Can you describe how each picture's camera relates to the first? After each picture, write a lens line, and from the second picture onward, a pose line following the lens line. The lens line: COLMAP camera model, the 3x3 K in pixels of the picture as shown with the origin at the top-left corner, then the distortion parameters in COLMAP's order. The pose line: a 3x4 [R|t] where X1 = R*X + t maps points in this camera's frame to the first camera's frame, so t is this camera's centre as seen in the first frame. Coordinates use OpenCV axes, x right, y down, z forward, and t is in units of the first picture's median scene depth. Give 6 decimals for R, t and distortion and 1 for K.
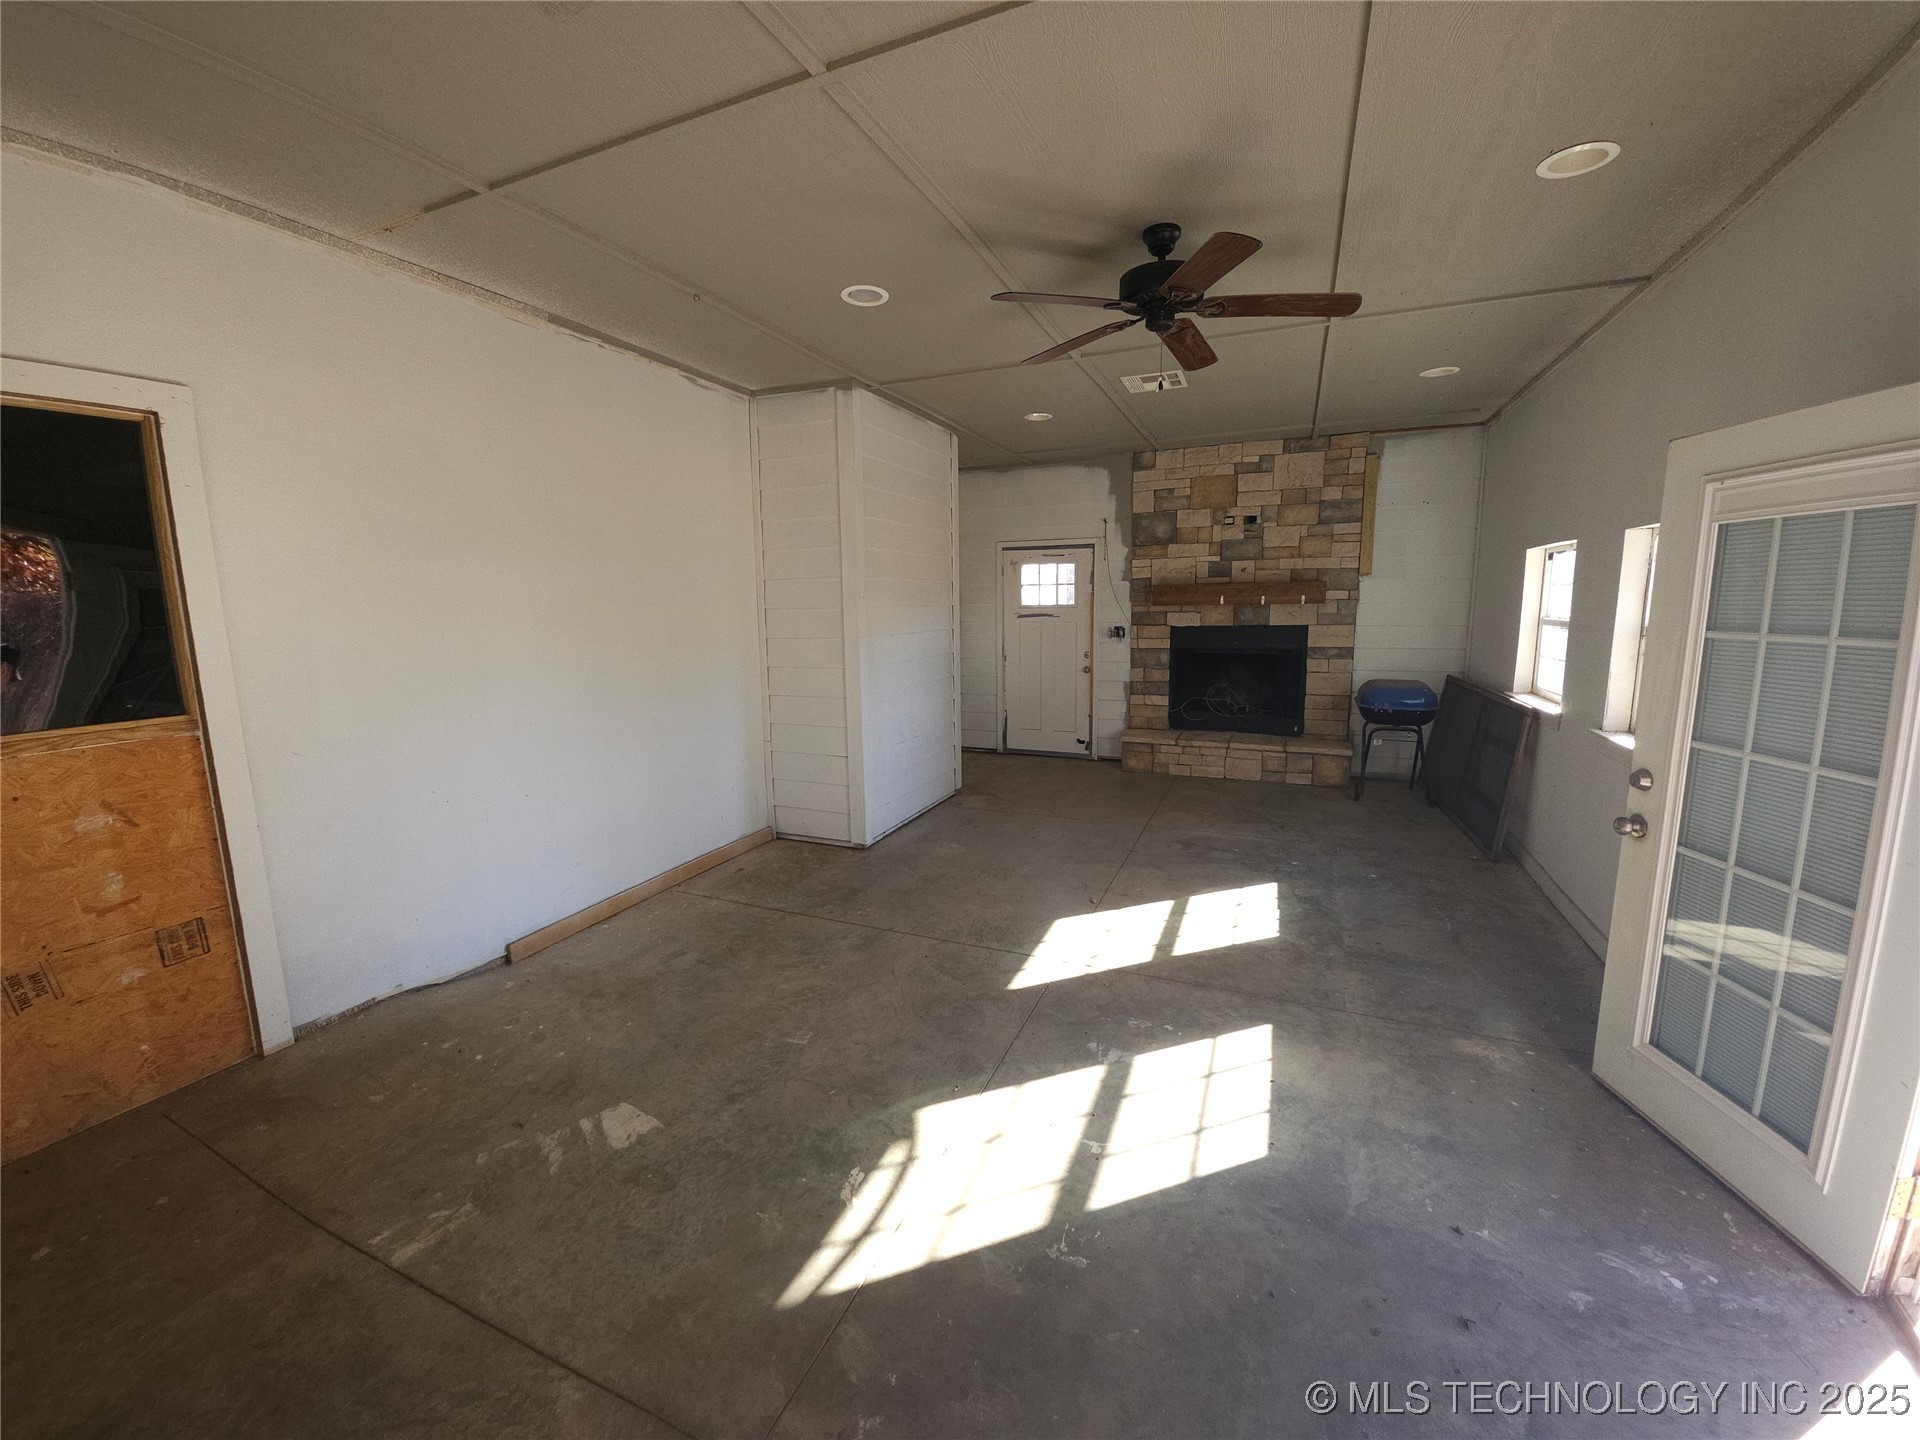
lens RADIAL K [[759.9, 0, 951.4], [0, 759.9, 716.7], [0, 0, 1]] dist [-0.000712, -0.009932]
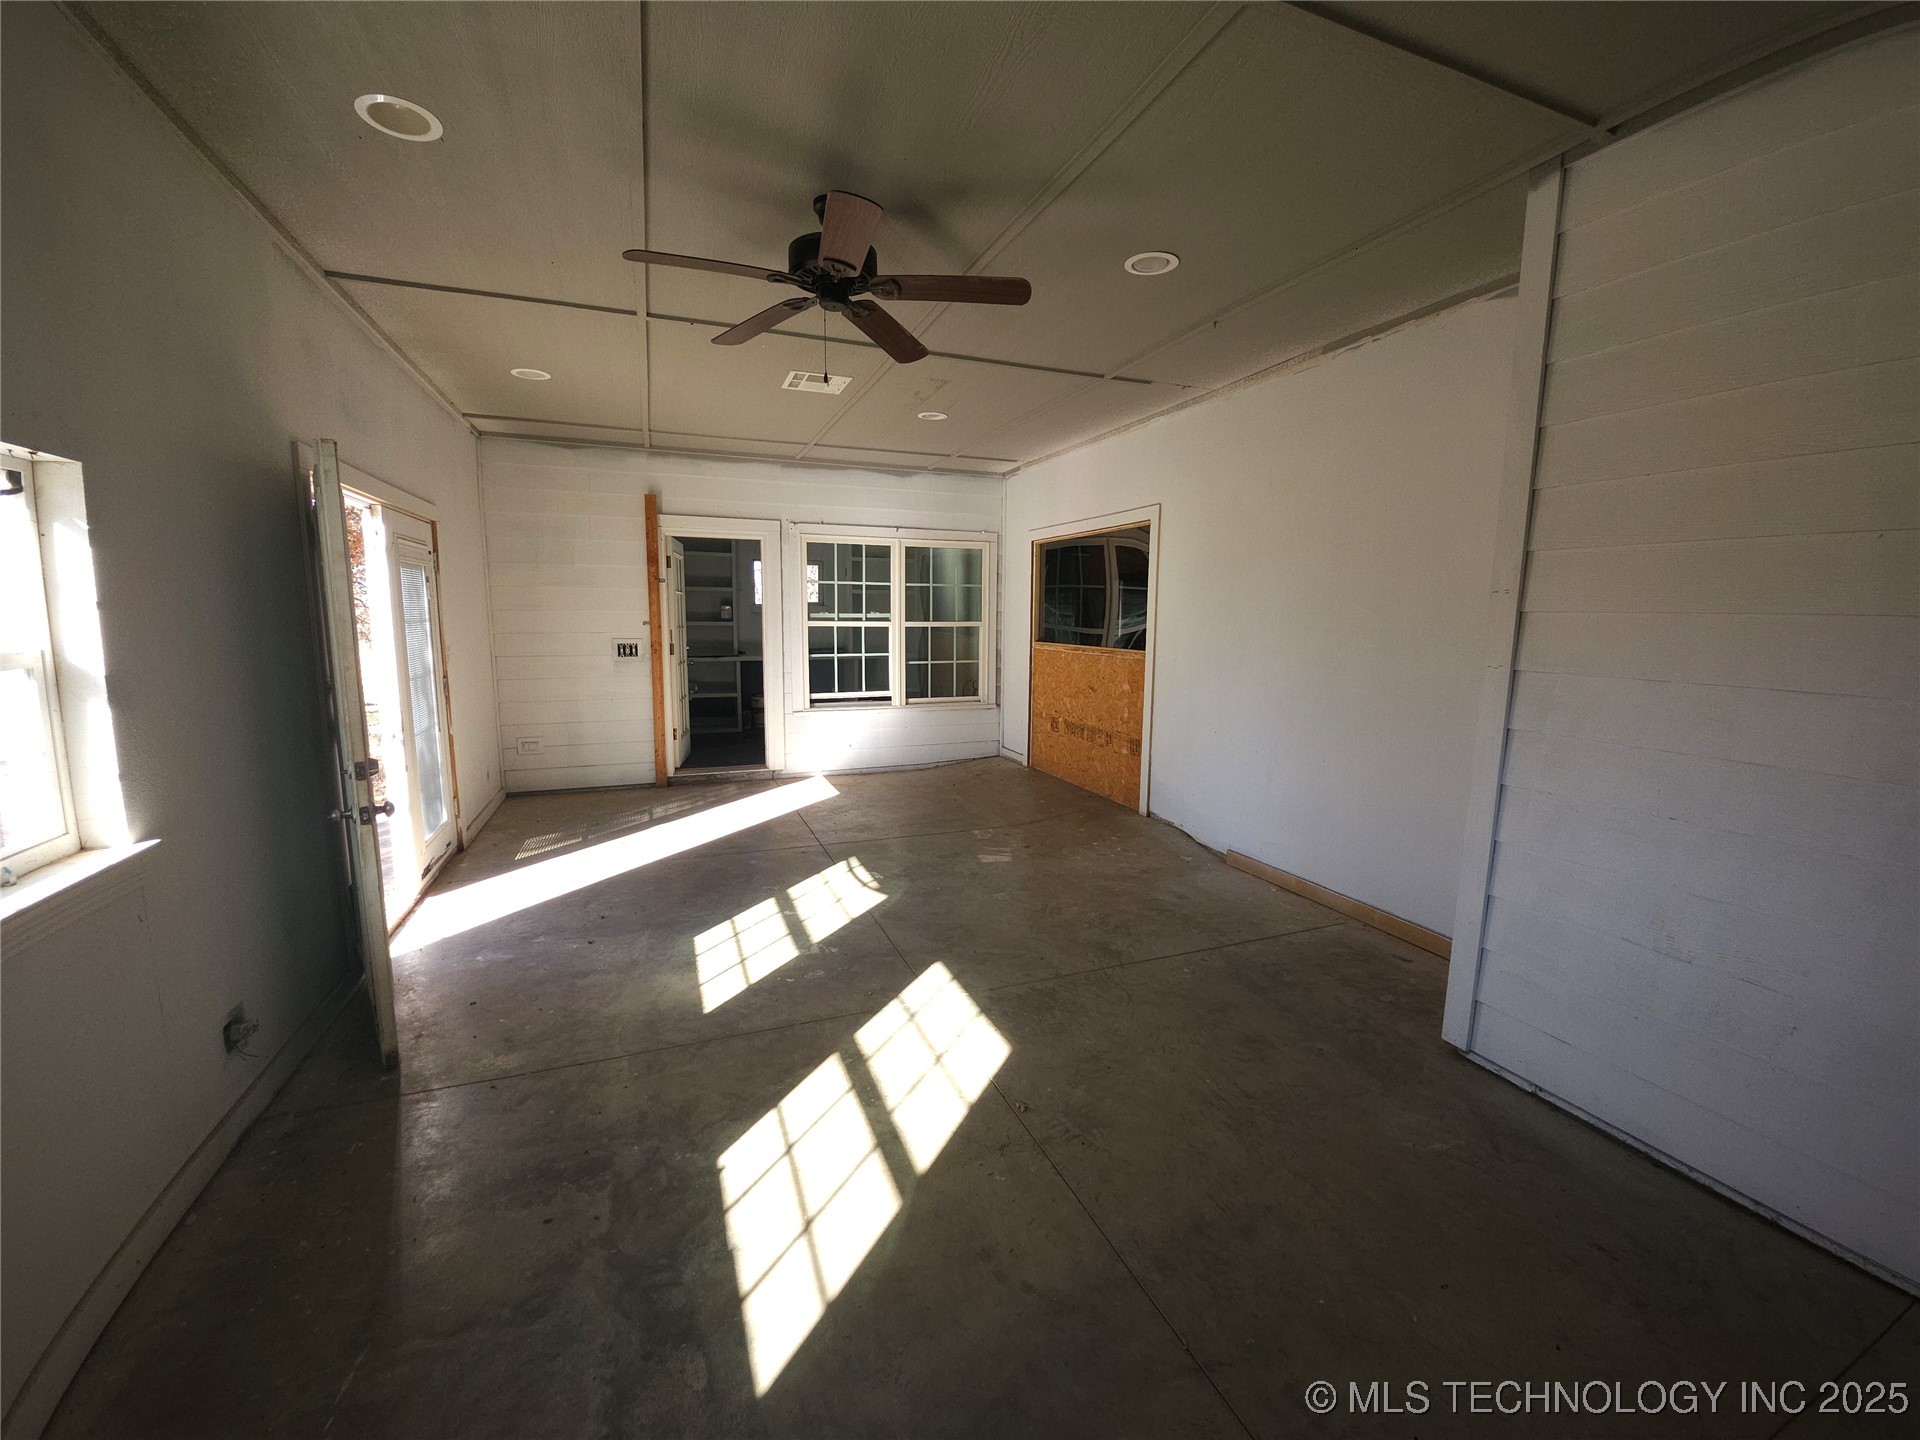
lens RADIAL K [[759.9, 0, 951.4], [0, 759.9, 716.7], [0, 0, 1]] dist [-0.000712, -0.009932]
pose [[-0.705646, 0.105434, -0.700676, 0.850240], [-0.104931, 0.962414, 0.250495, -0.268082], [0.700752, 0.250284, -0.668061, 1.790918]]
